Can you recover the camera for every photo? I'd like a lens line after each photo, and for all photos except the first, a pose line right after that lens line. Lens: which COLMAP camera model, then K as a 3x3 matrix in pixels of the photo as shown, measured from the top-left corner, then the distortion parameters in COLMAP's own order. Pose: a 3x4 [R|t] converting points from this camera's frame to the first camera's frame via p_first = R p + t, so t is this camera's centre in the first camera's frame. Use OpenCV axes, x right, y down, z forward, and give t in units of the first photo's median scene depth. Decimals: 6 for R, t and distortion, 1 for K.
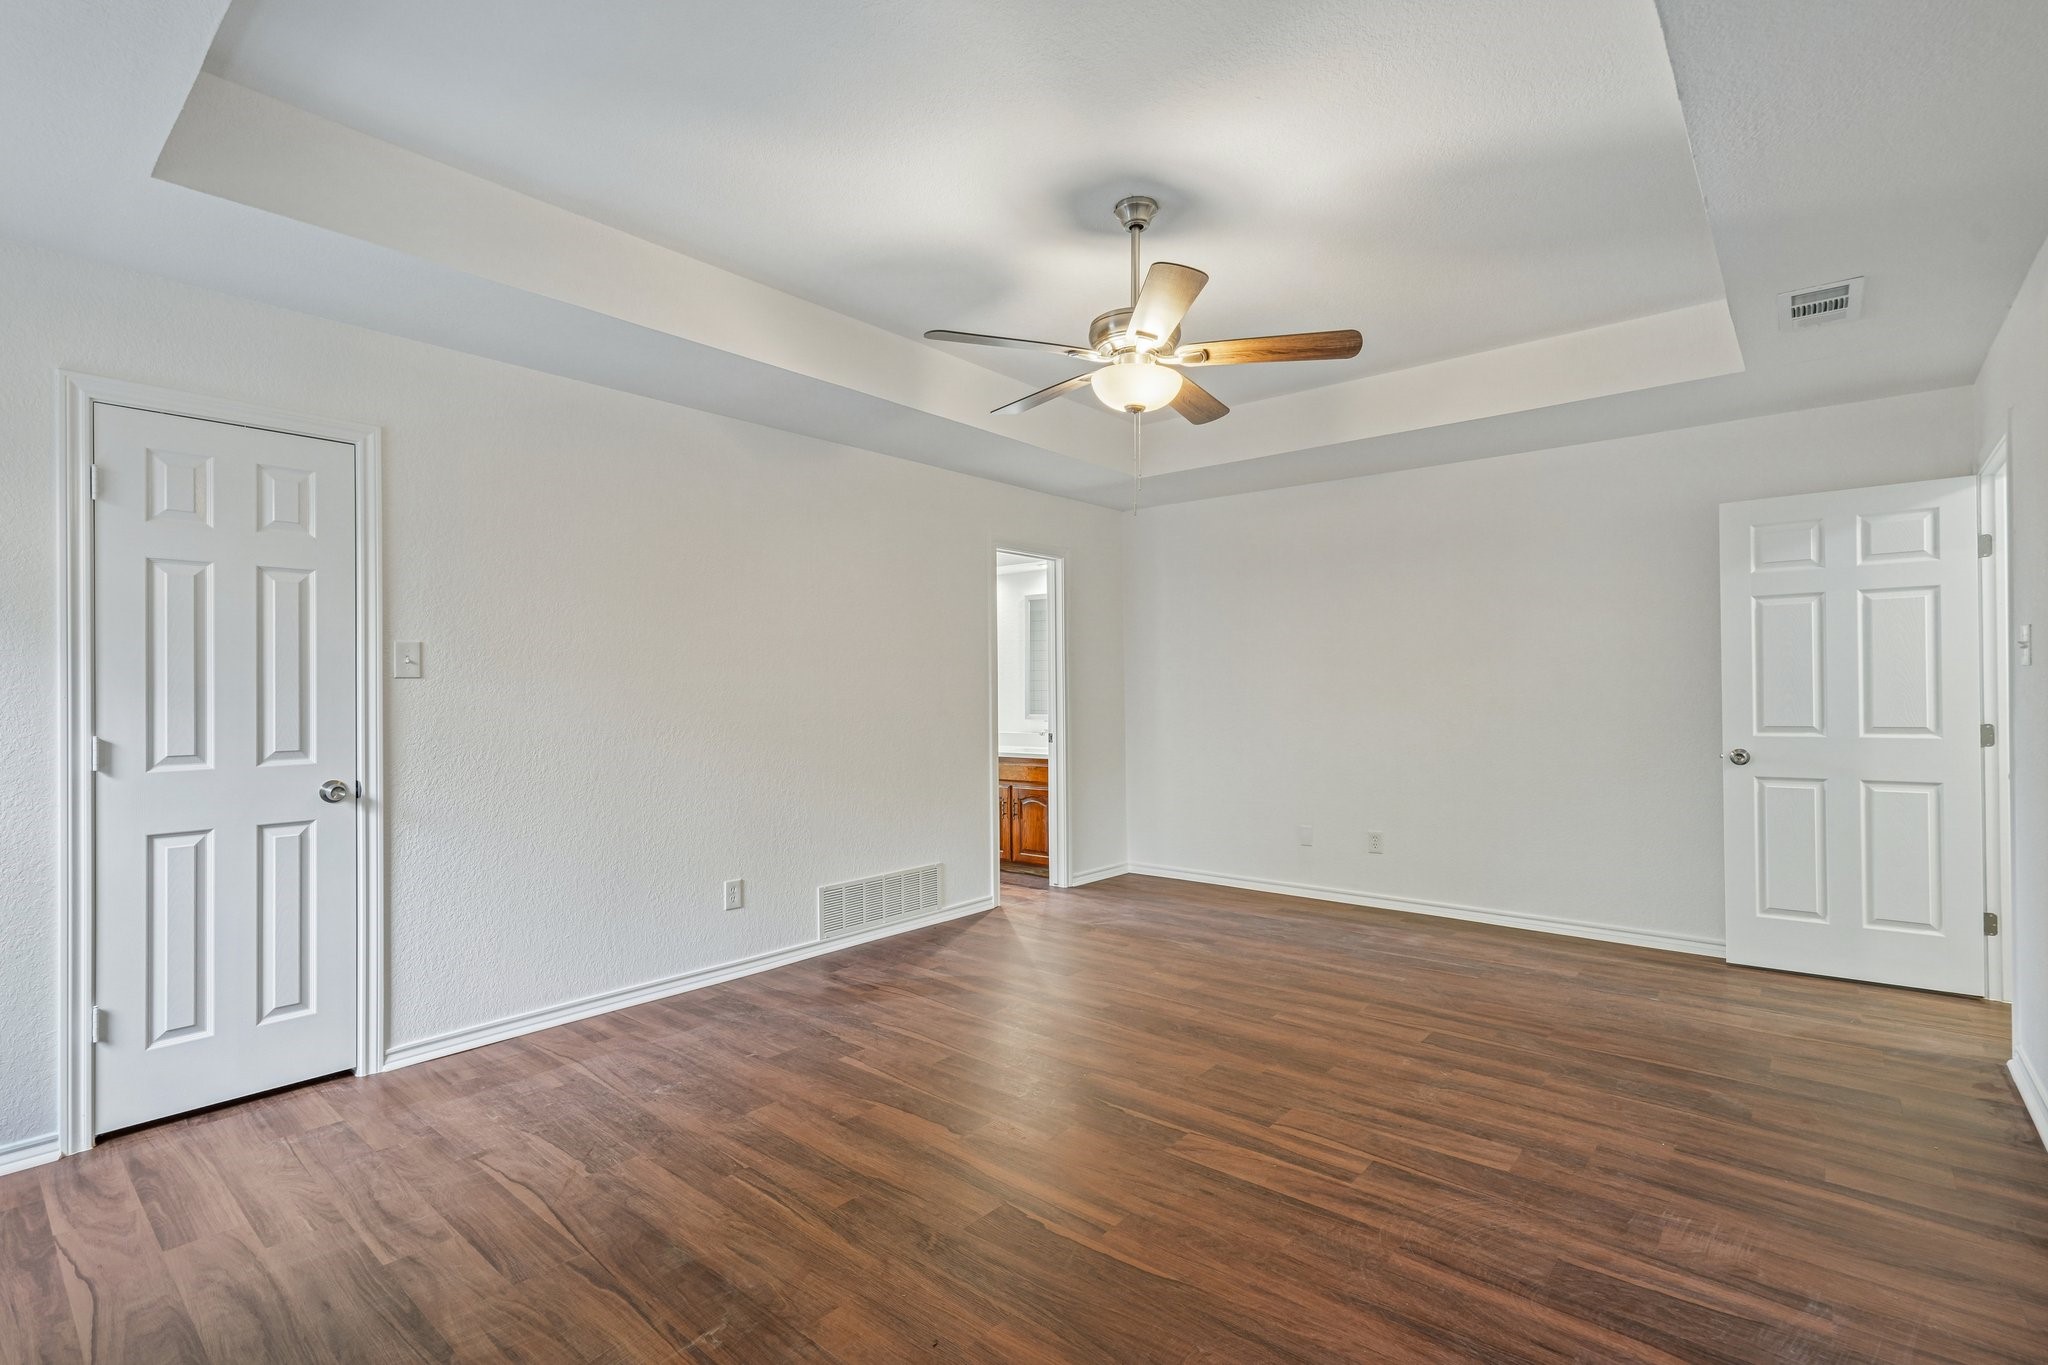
lens RADIAL K [[936.6, 0, 1024.0], [0, 936.6, 682.5], [0, 0, 1]] dist [-0.002323, -0.000279]
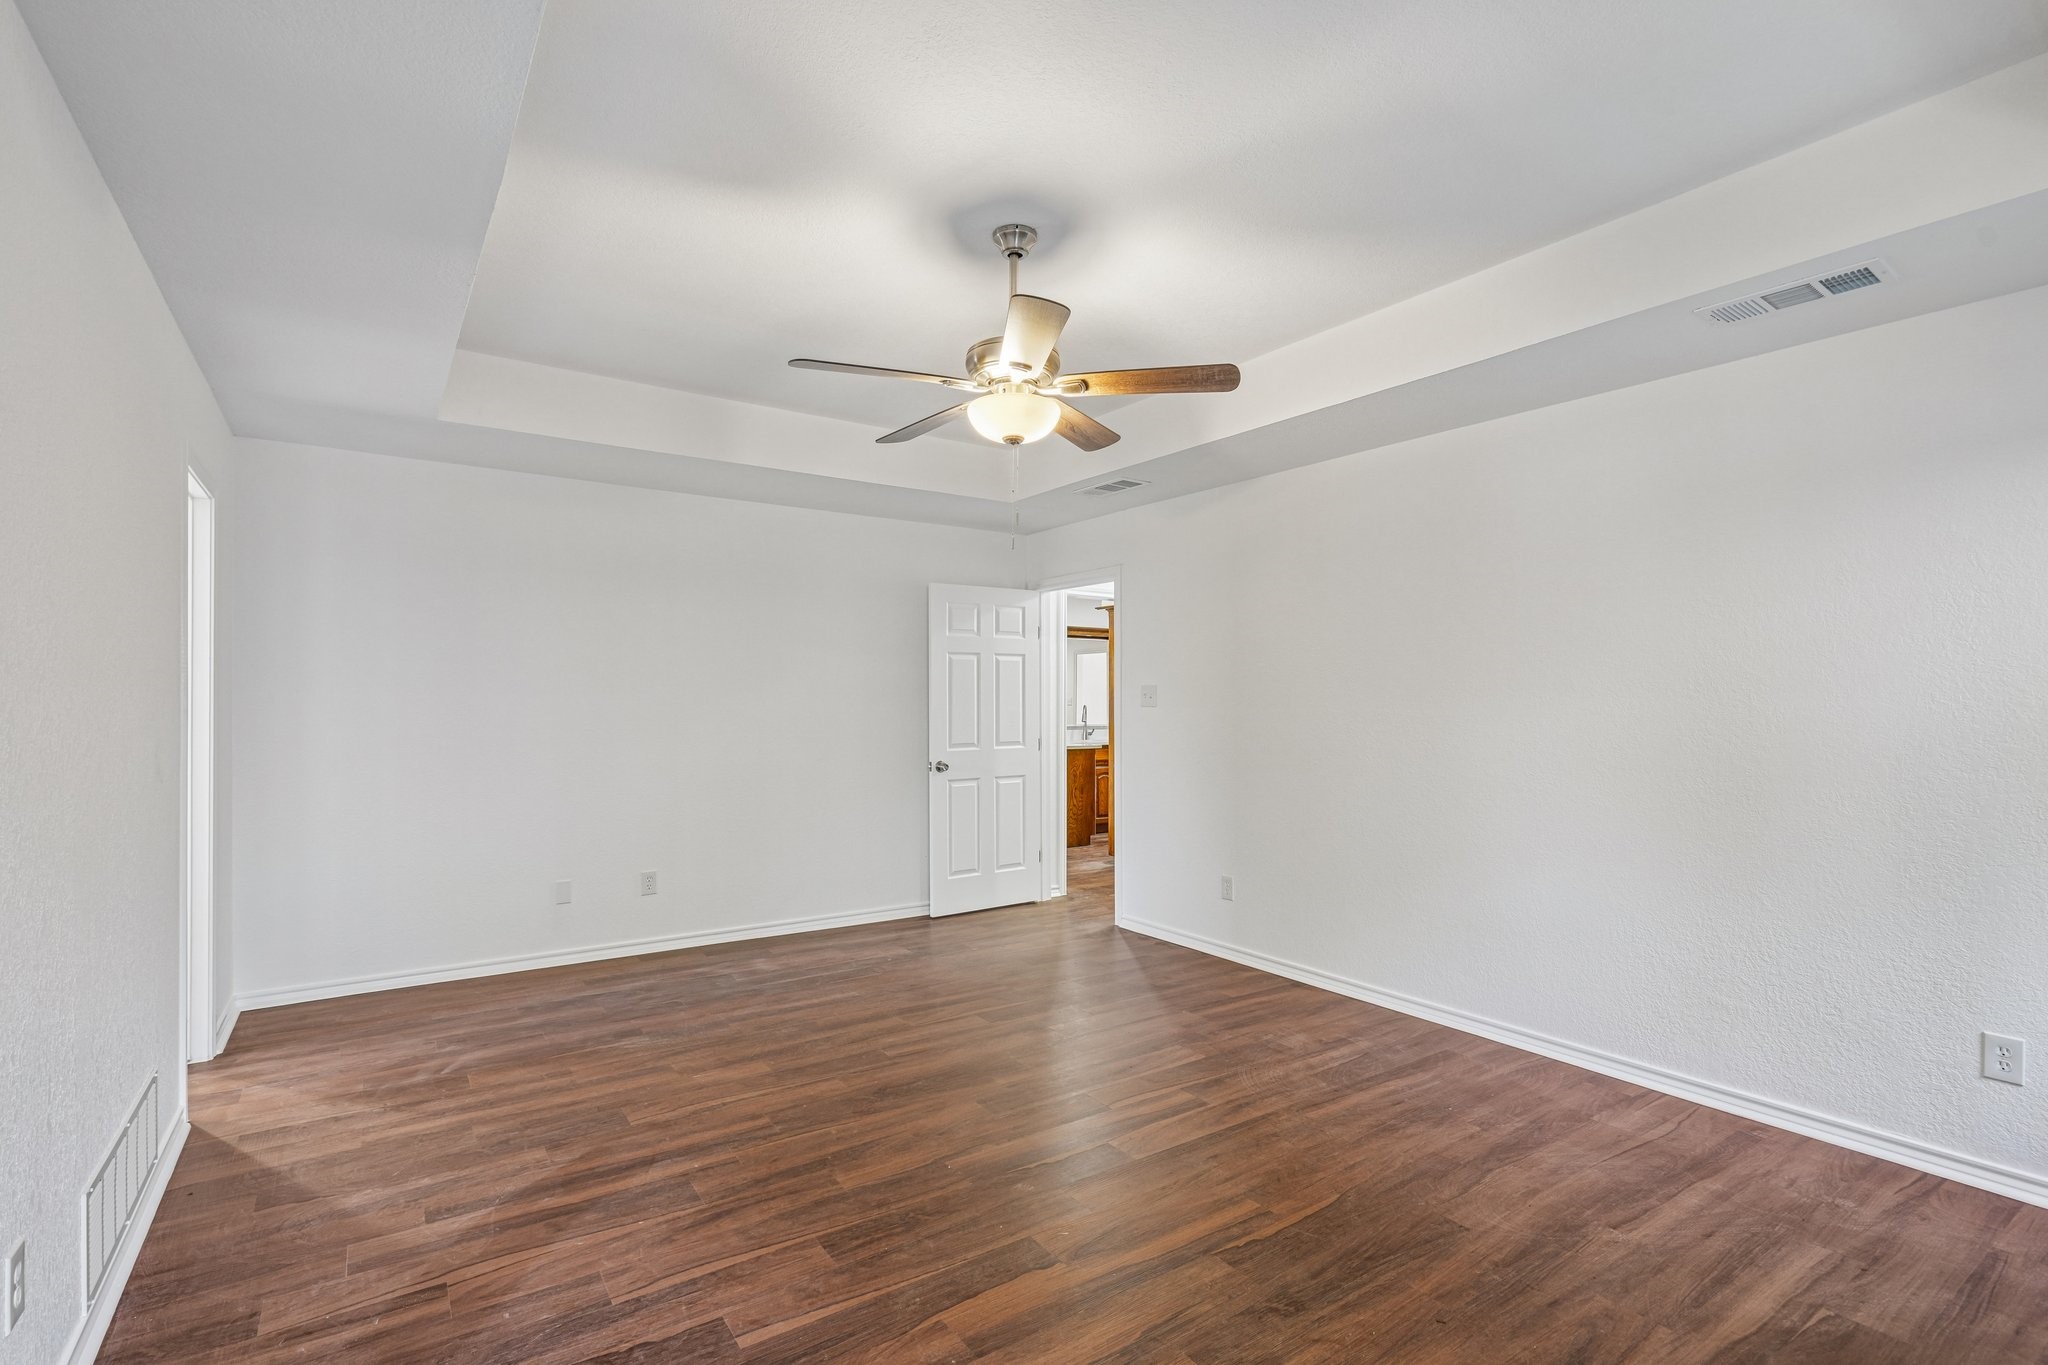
lens RADIAL K [[953.3, 0, 1019.7], [0, 953.3, 689.6], [0, 0, 1]] dist [-0.001003, 0.000109]
pose [[0.274701, 0.018632, 0.961349, -0.627654], [-0.007516, 0.999823, -0.017230, -0.012486], [-0.961500, -0.002492, 0.274793, 0.549192]]
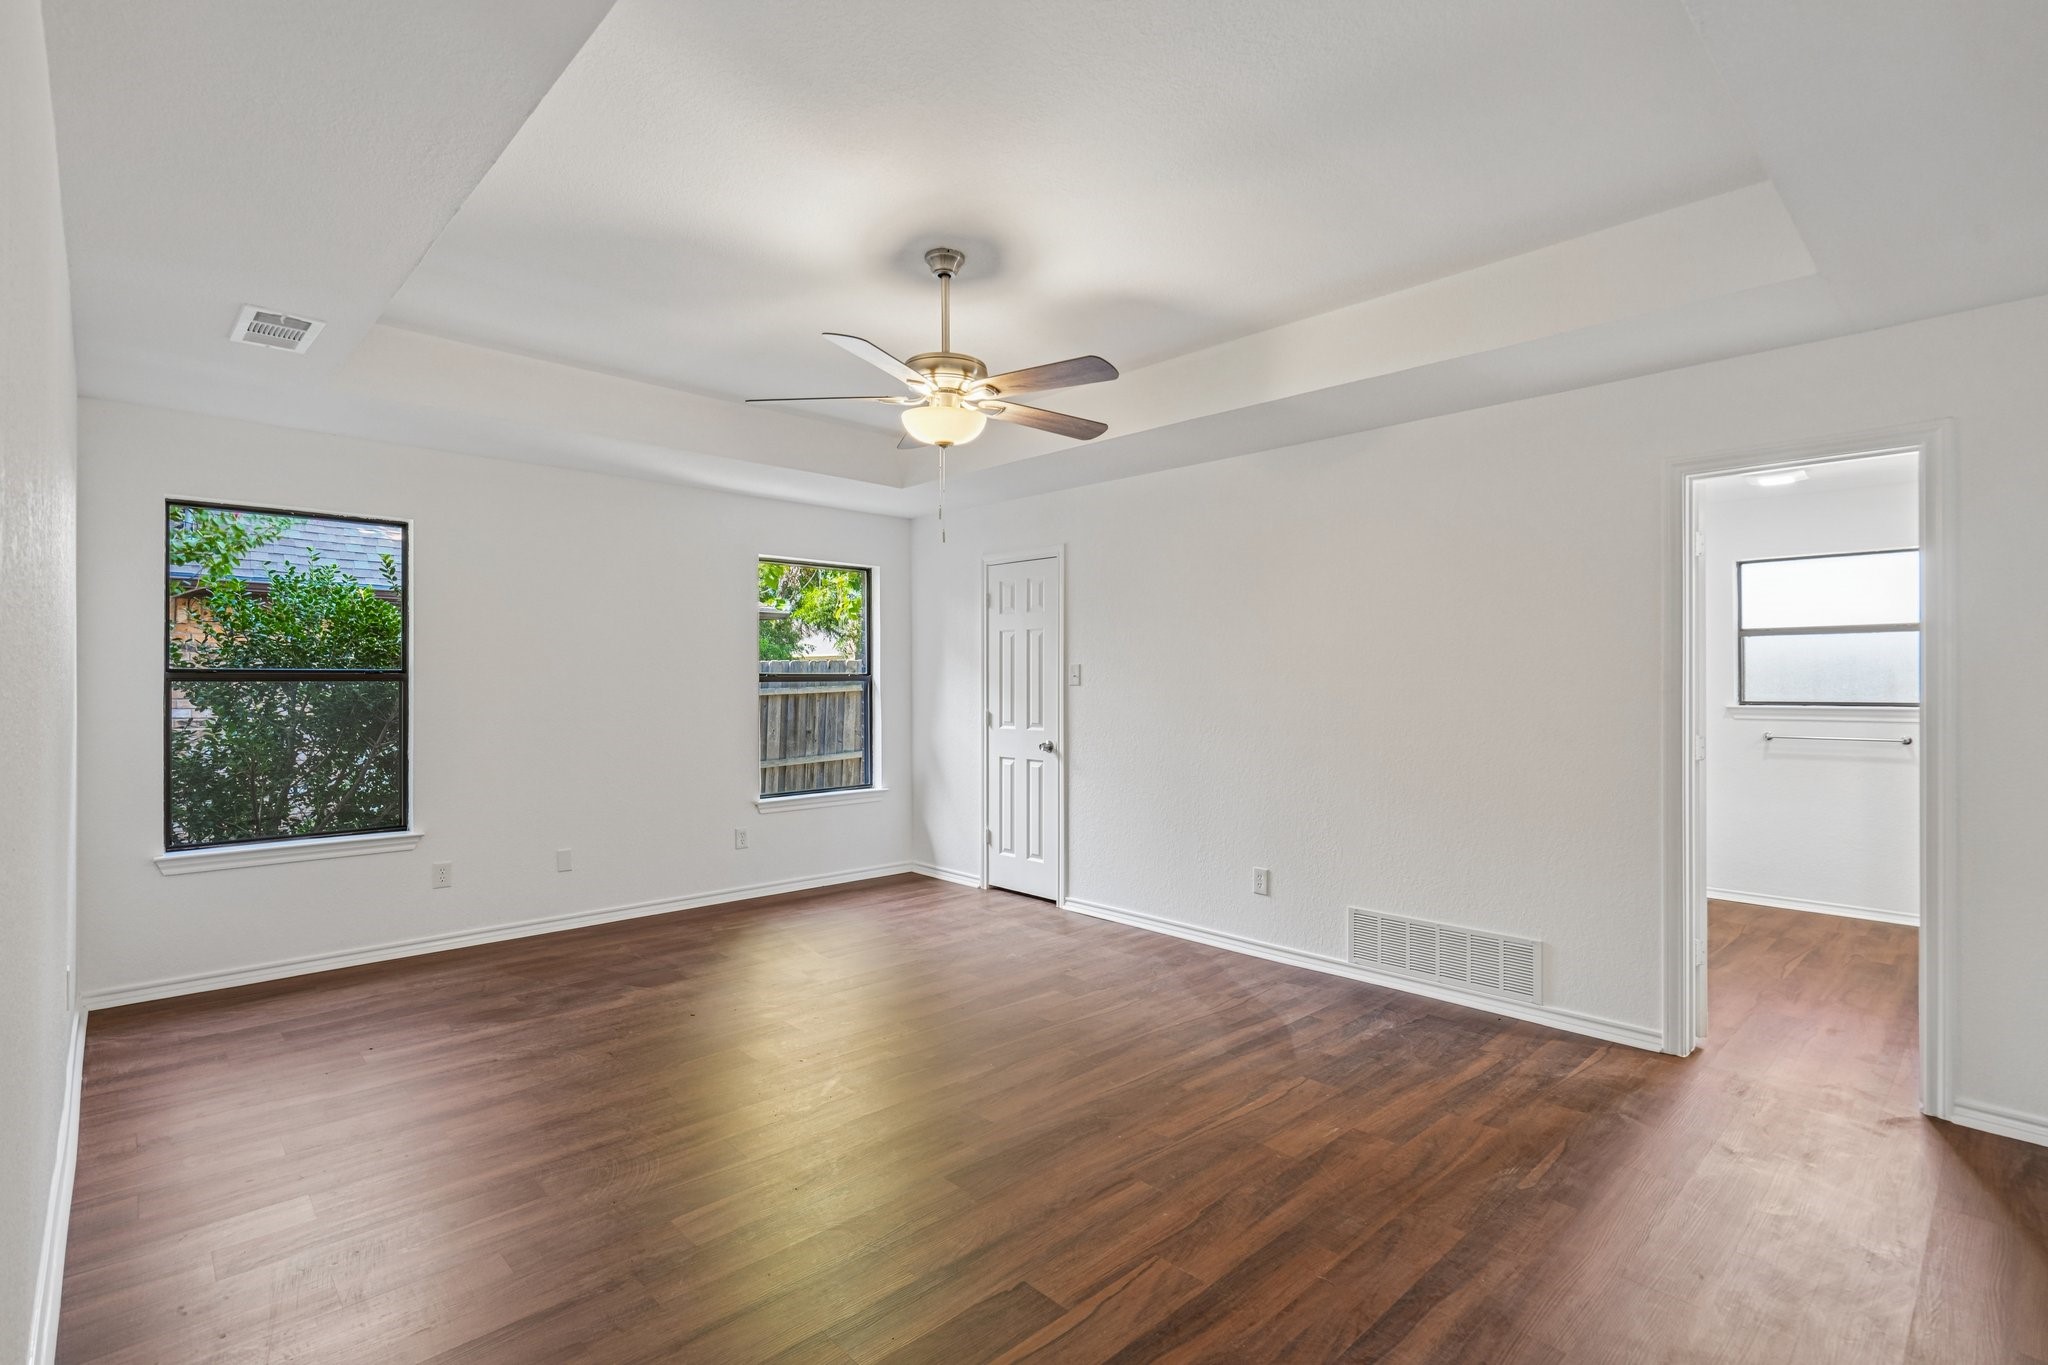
lens RADIAL K [[967.5, 0, 1061.1], [0, 967.5, 674.4], [0, 0, 1]] dist [-0.003338, -0.000355]
pose [[-0.076122, 0.001398, -0.997098, 0.925941], [0.000901, 0.999999, 0.001334, -0.022633], [0.997098, -0.000797, -0.076123, 0.926559]]
